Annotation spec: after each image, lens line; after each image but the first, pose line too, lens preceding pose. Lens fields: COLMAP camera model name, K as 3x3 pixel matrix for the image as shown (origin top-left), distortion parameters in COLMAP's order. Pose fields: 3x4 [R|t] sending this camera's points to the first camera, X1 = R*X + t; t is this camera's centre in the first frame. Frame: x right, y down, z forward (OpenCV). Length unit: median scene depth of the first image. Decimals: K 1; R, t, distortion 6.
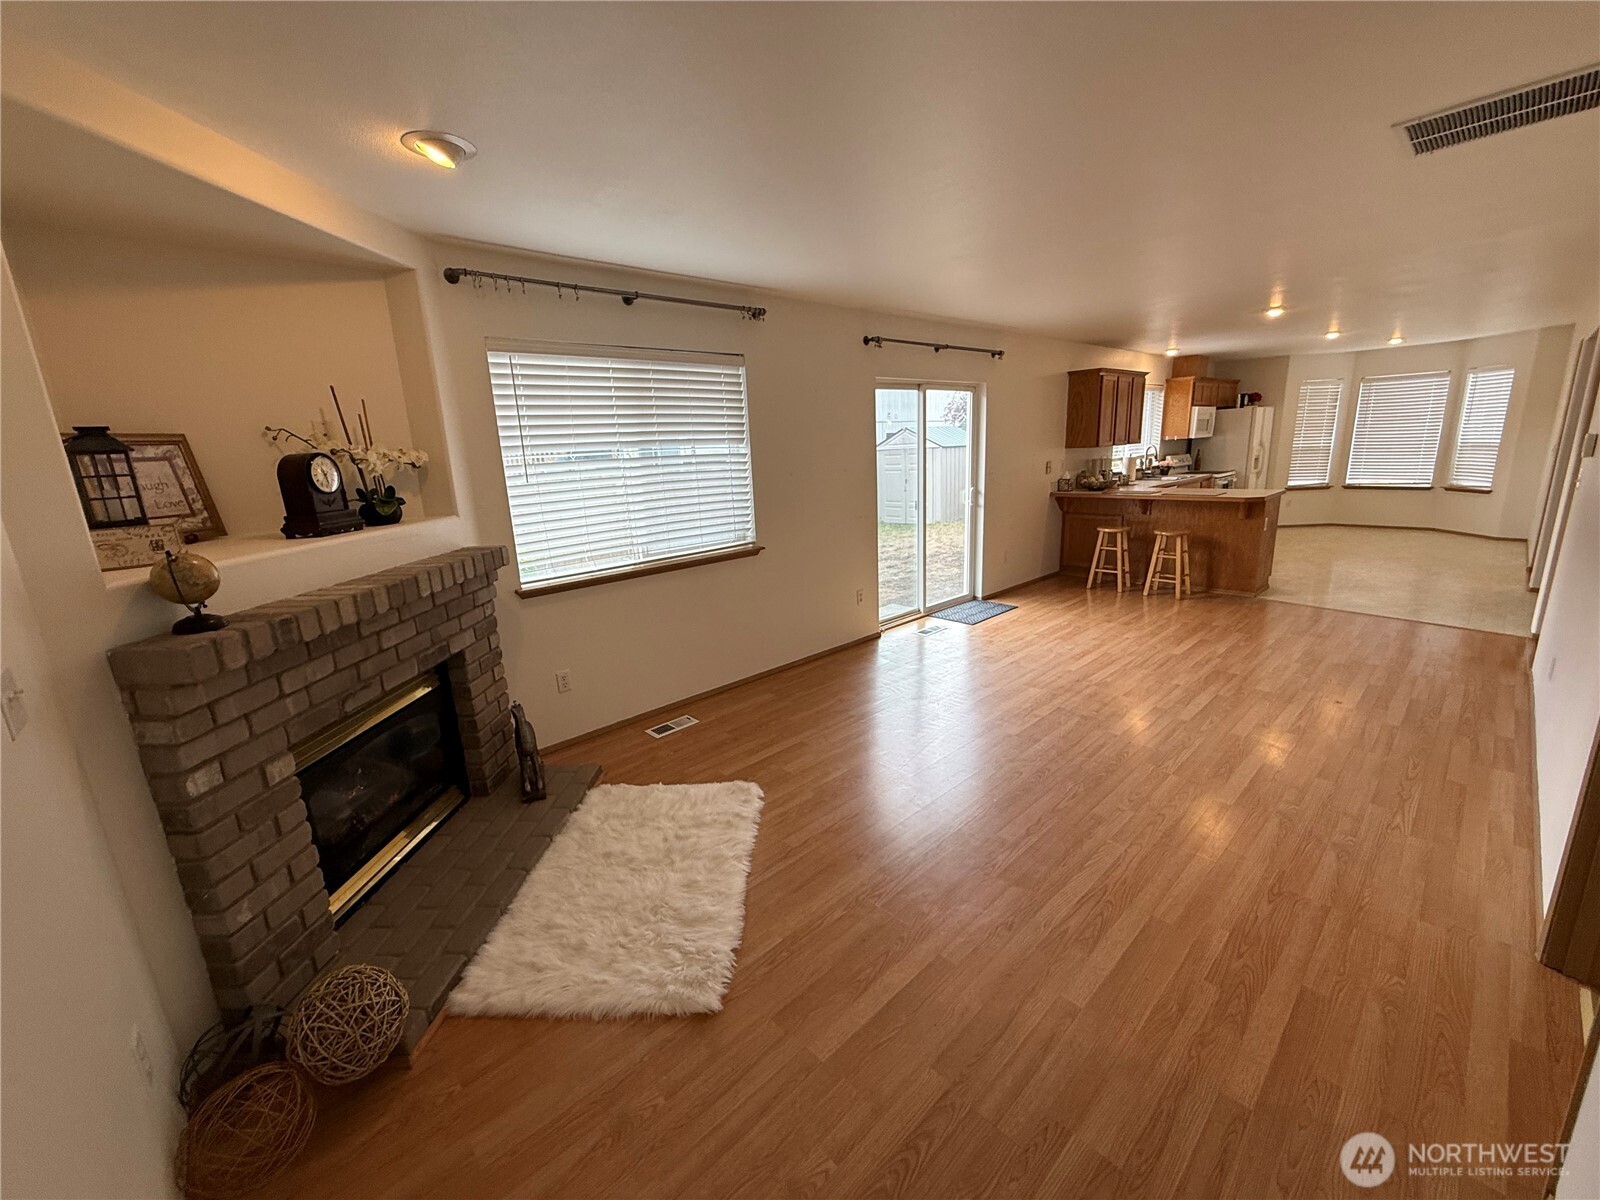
lens RADIAL K [[638.1, 0, 792.4], [0, 638.1, 596.7], [0, 0, 1]] dist [0.000220, -0.000002]
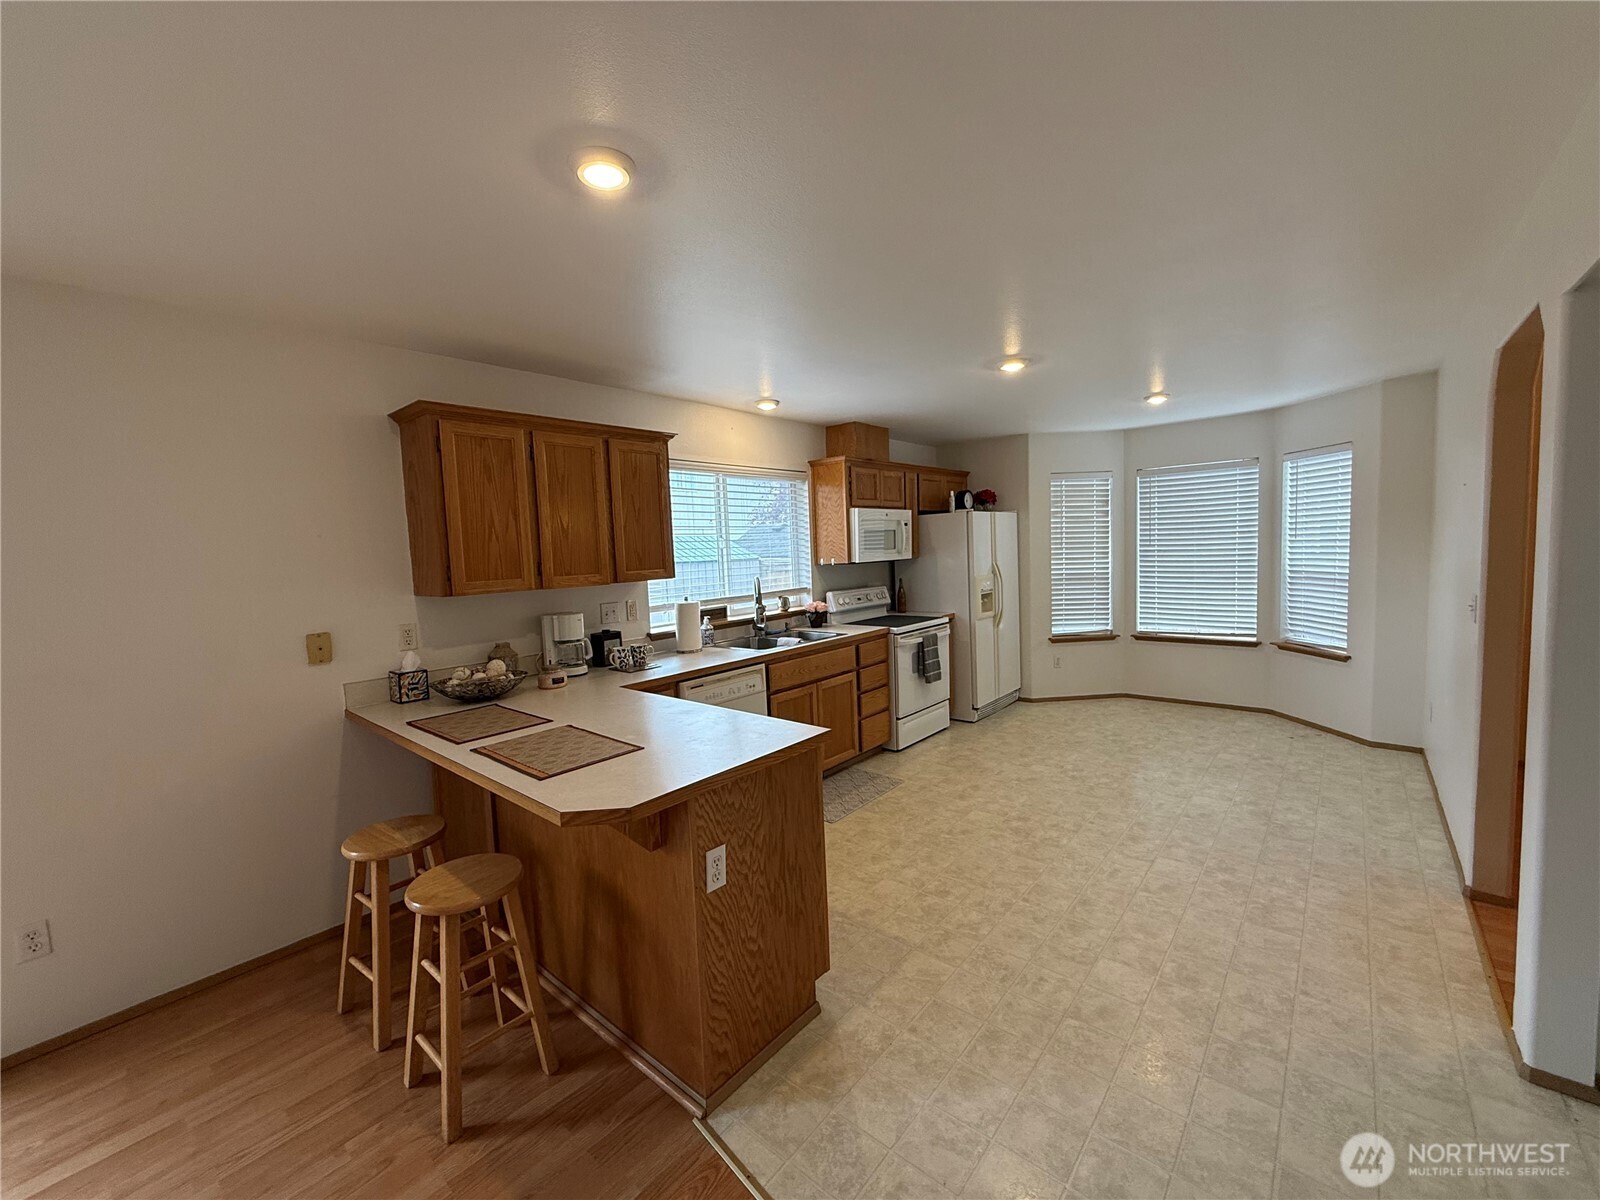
lens RADIAL K [[638.1, 0, 790.7], [0, 638.1, 599.5], [0, 0, 1]] dist [0.000220, -0.000002]
pose [[0.993271, -0.004145, 0.115740, 0.504842], [0.022465, 0.987273, -0.157438, -0.129644], [-0.113615, 0.158979, 0.980723, 0.462733]]
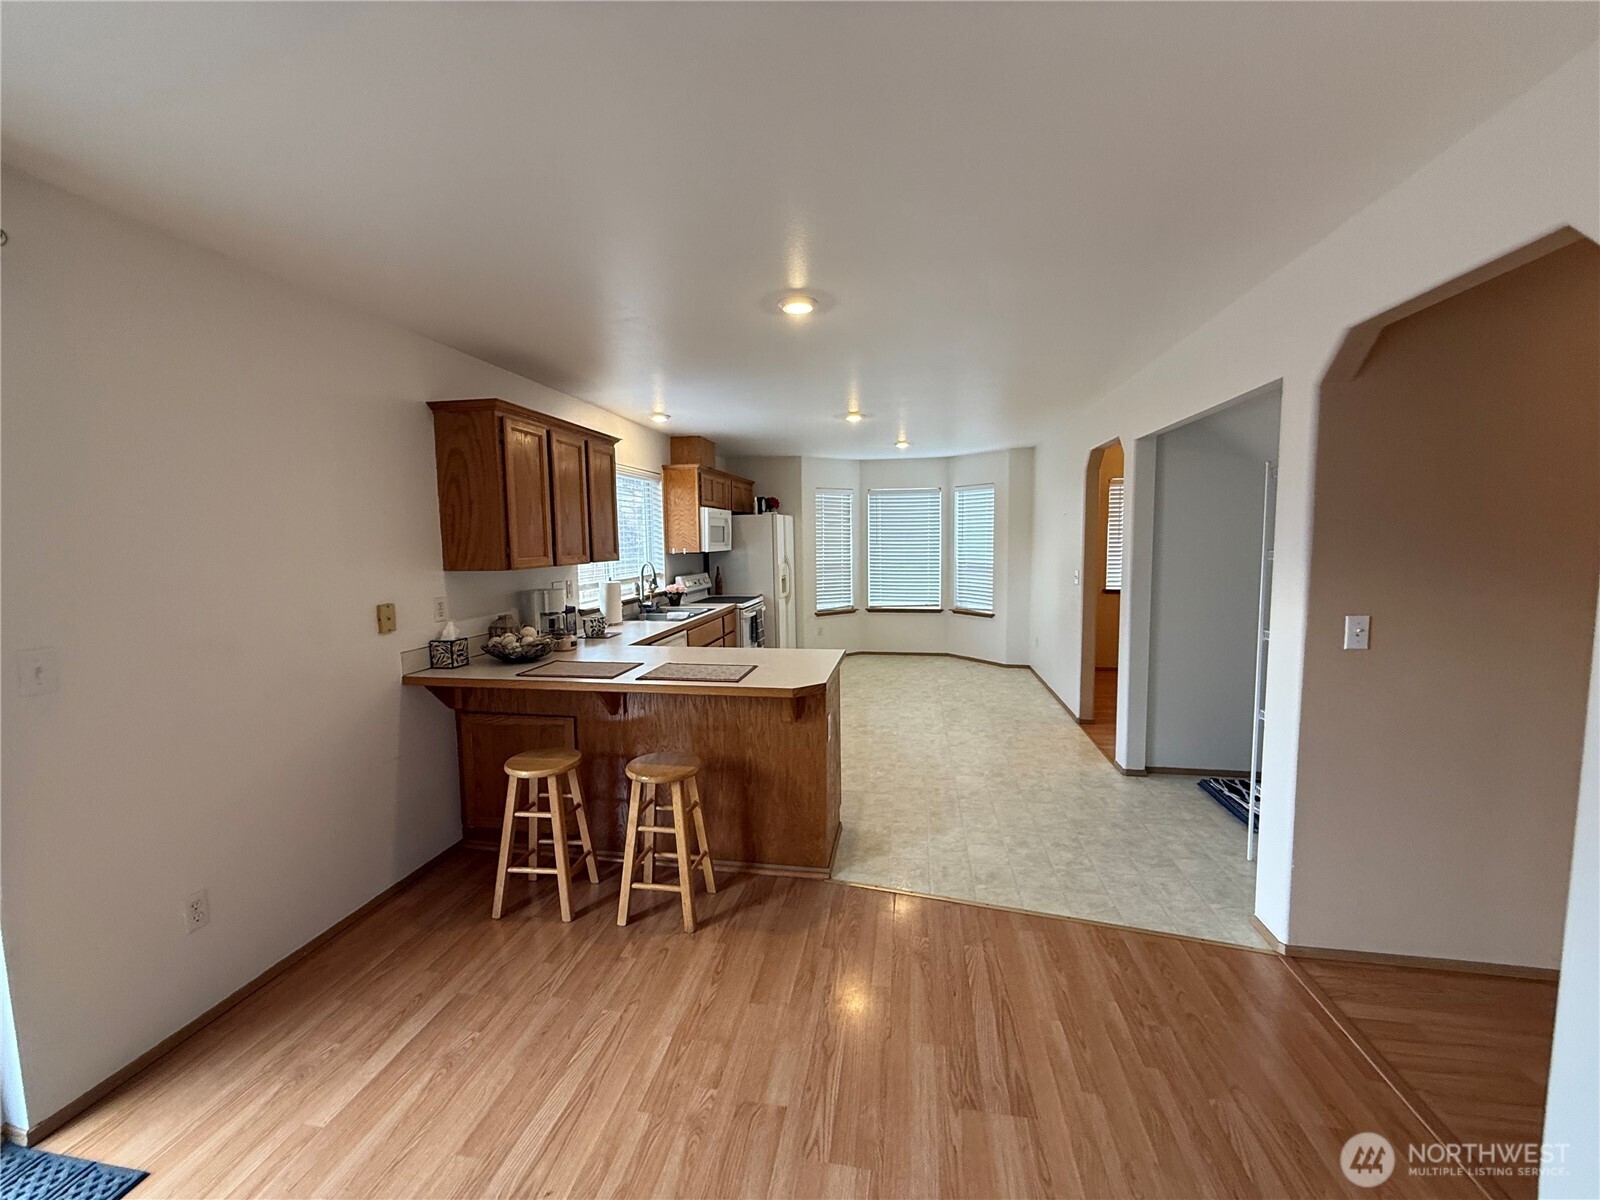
lens RADIAL K [[638.1, 0, 792.7], [0, 638.1, 598.1], [0, 0, 1]] dist [0.000220, -0.000002]
pose [[0.796137, -0.023583, 0.604656, 0.286055], [0.119756, 0.985617, -0.119239, -0.106953], [-0.593147, 0.167342, 0.787510, 0.414043]]
